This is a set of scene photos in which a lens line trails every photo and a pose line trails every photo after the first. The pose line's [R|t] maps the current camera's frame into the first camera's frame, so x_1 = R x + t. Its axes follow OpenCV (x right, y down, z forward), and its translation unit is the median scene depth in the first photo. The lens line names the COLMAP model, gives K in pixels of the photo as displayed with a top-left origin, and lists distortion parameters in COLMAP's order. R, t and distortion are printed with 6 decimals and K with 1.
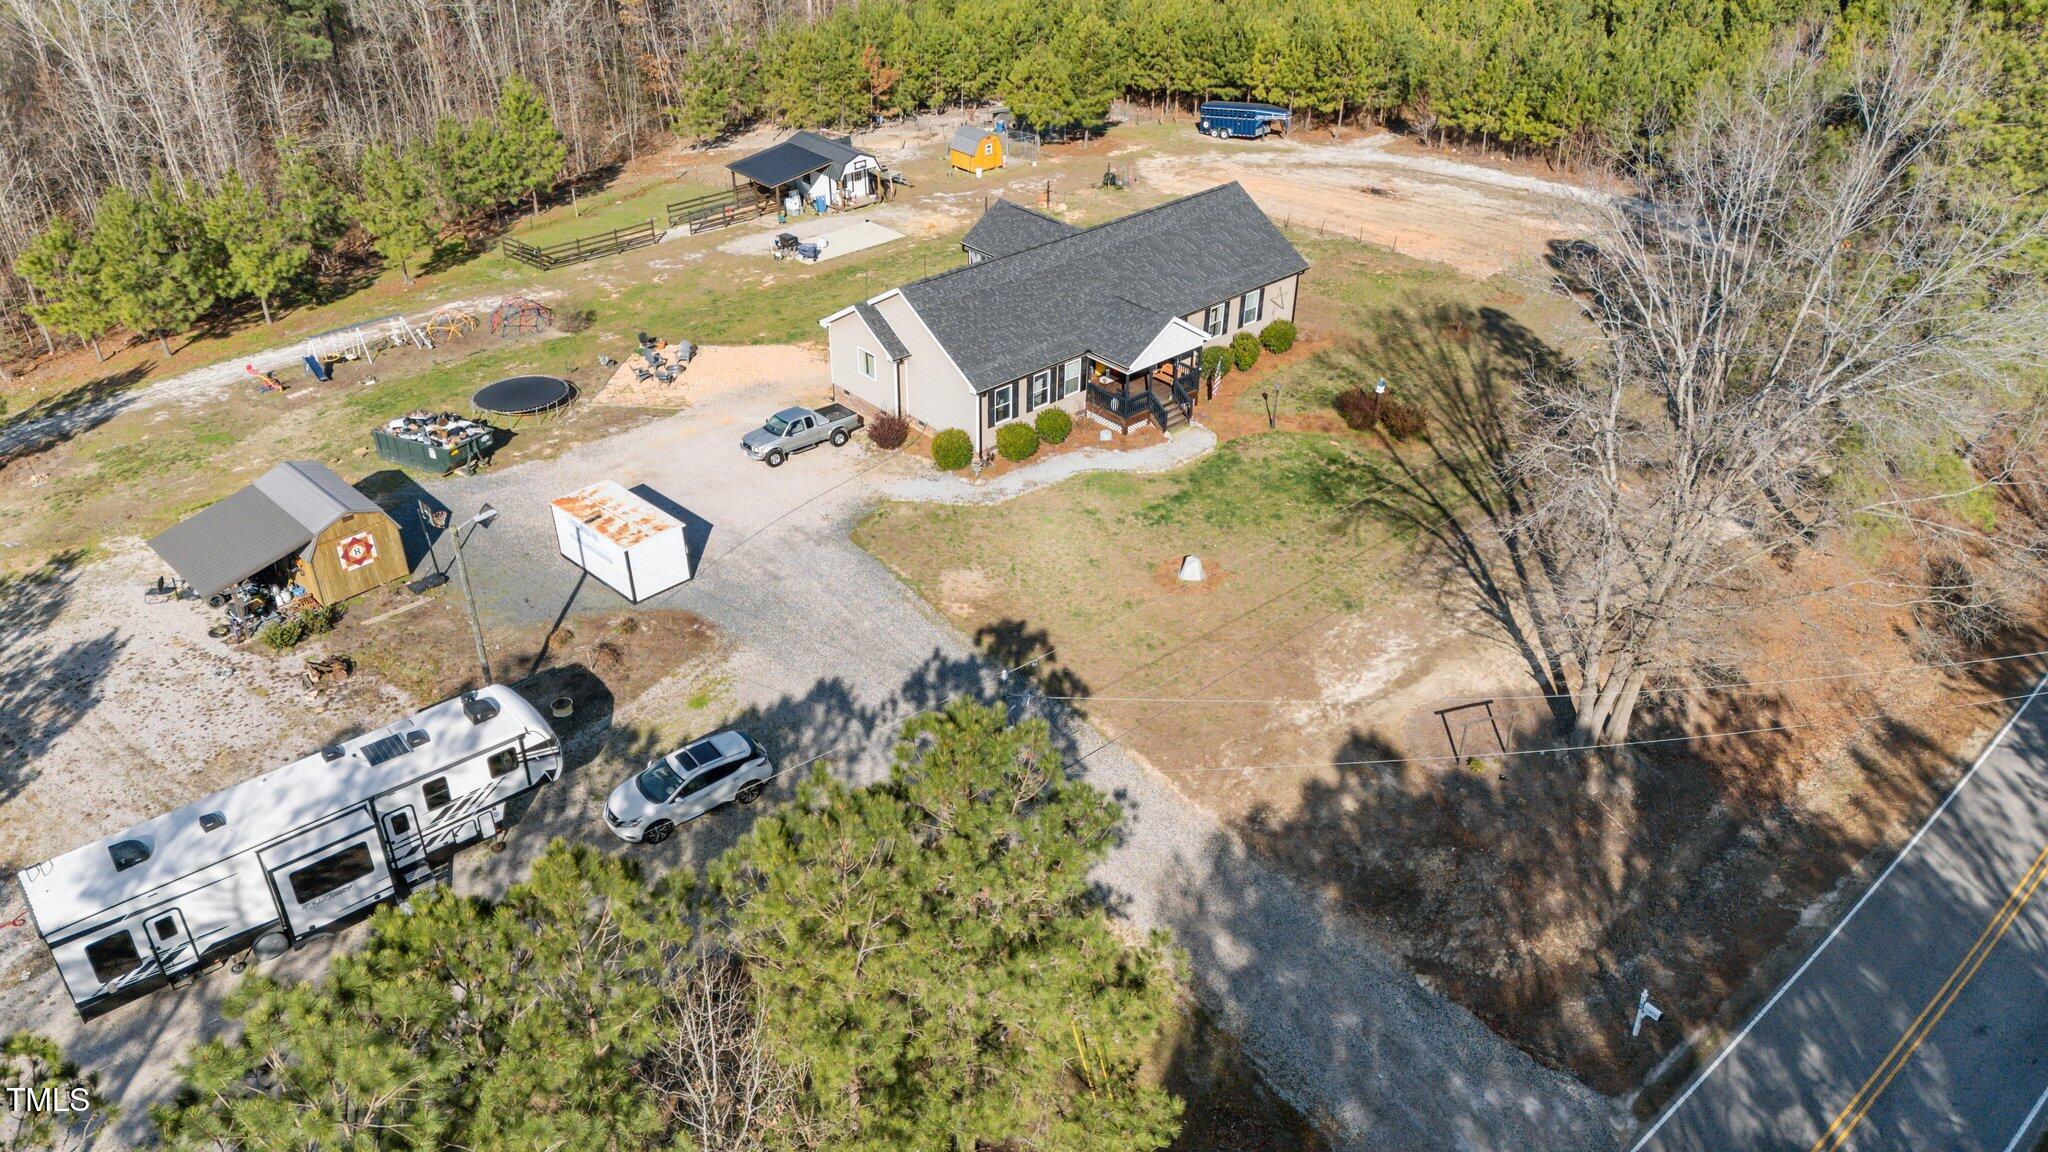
lens RADIAL K [[1504.6, 0, 1031.4], [0, 1504.6, 582.7], [0, 0, 1]] dist [0.056791, -0.031363]
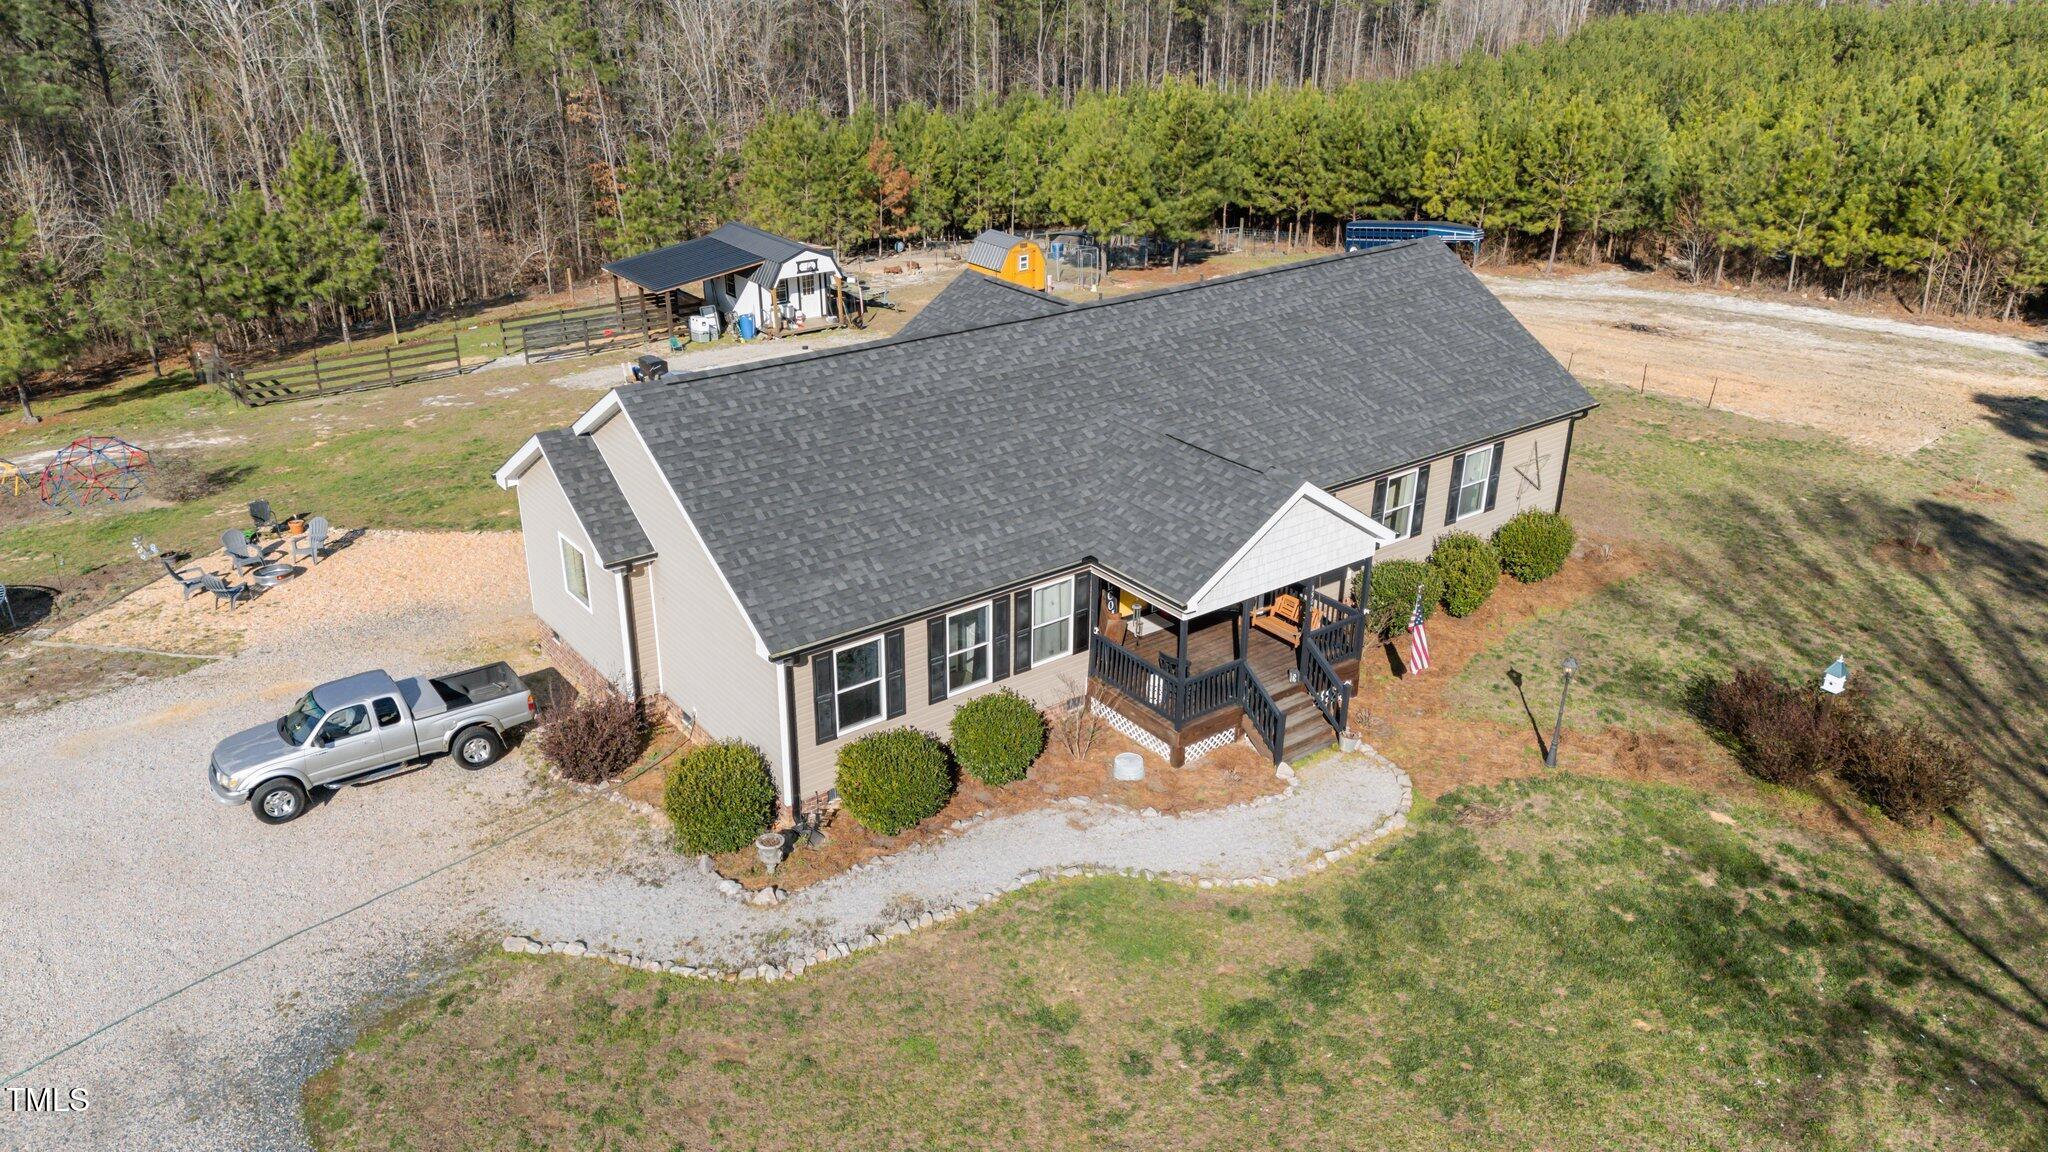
lens RADIAL K [[1504.6, 0, 1025.6], [0, 1504.6, 558.5], [0, 0, 1]] dist [0.056791, -0.031363]
pose [[0.995685, 0.032457, -0.086933, 0.050336], [-0.045752, 0.986760, -0.155603, -0.081150], [0.080731, 0.158909, 0.983987, 0.540494]]
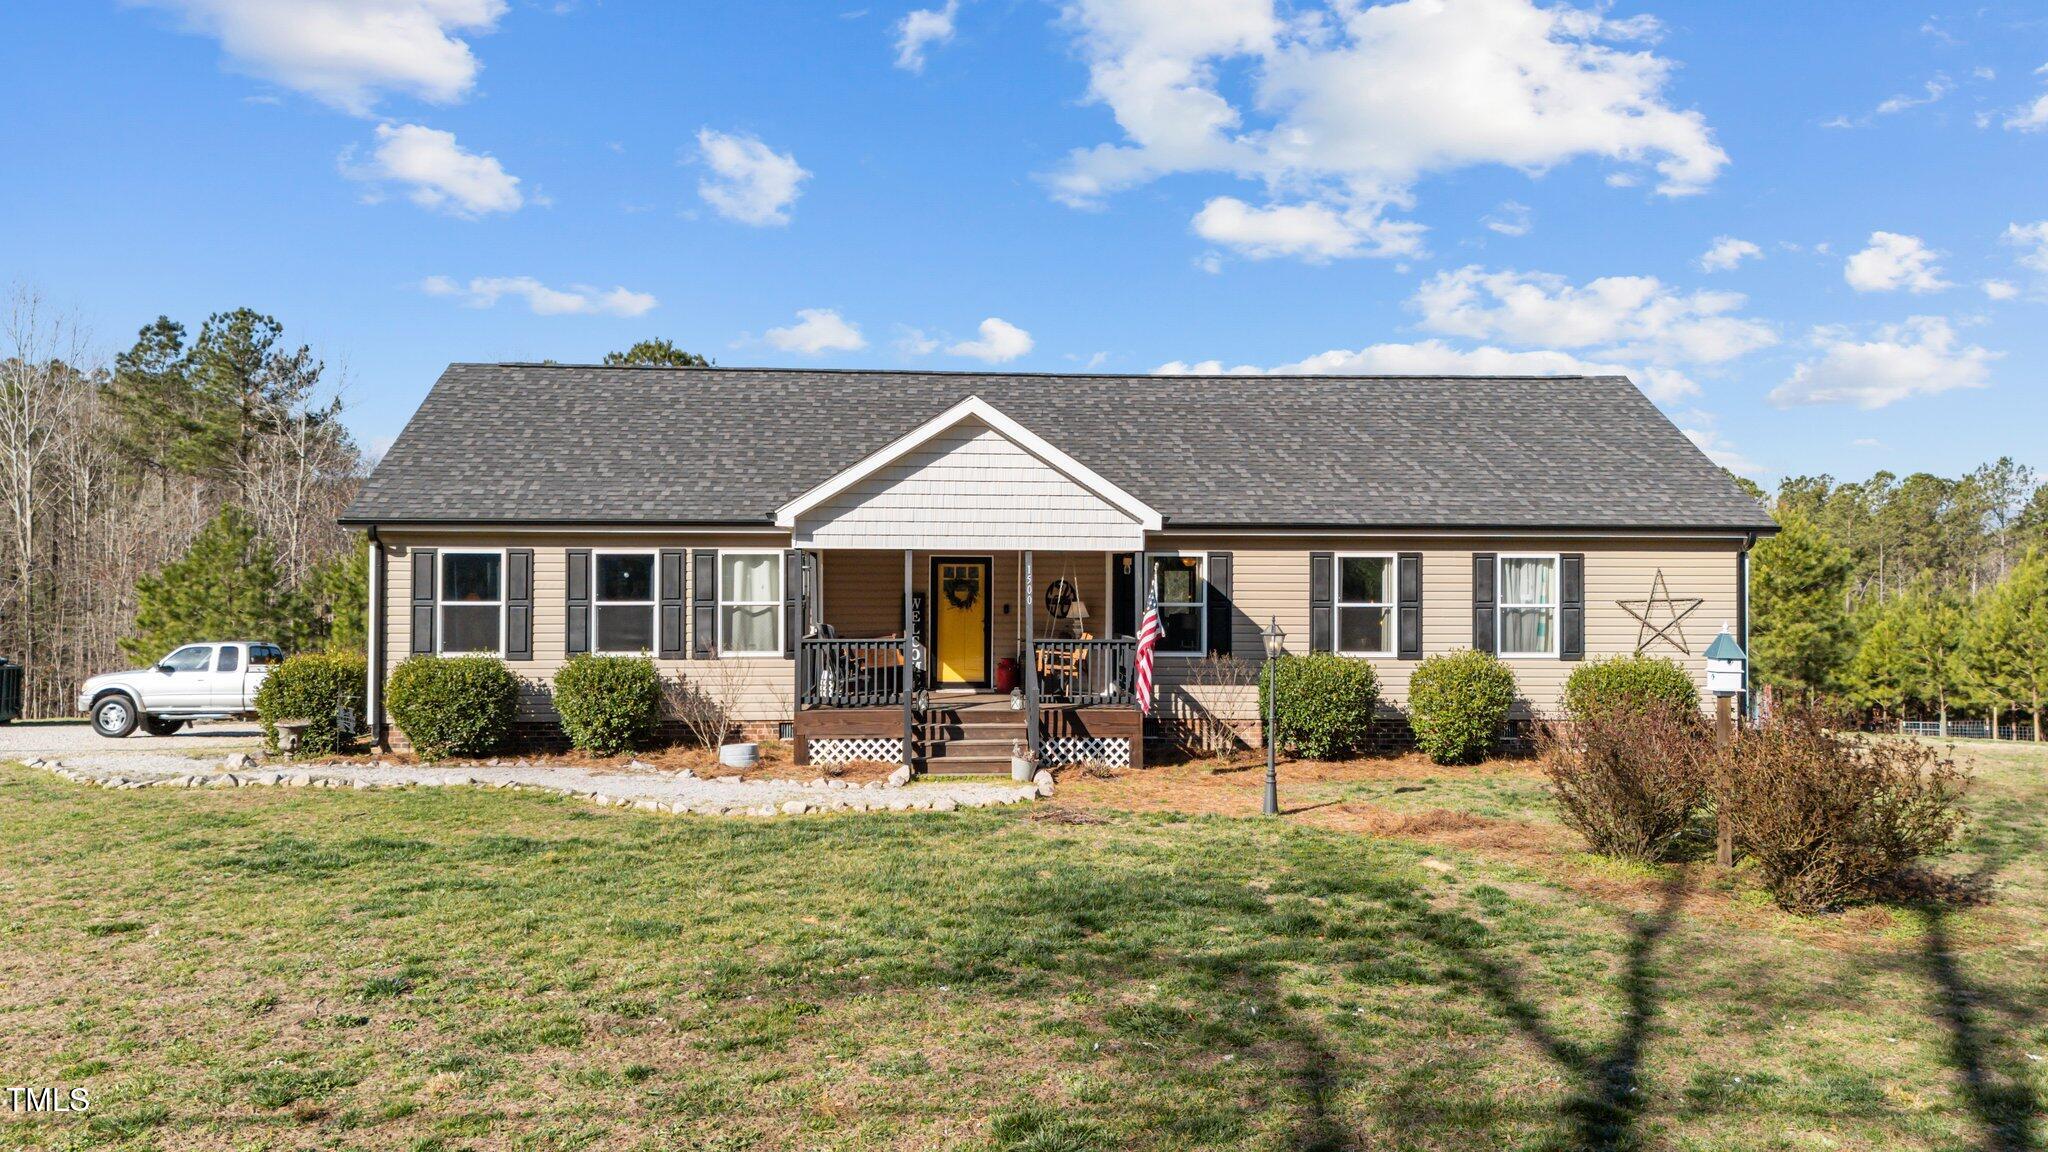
lens RADIAL K [[1504.6, 0, 1013.8], [0, 1504.6, 571.2], [0, 0, 1]] dist [0.056791, -0.031363]
pose [[0.777628, -0.025620, -0.628203, 0.266355], [-0.327937, 0.835960, -0.440032, -0.009282], [0.536426, 0.548192, 0.641664, 0.735291]]
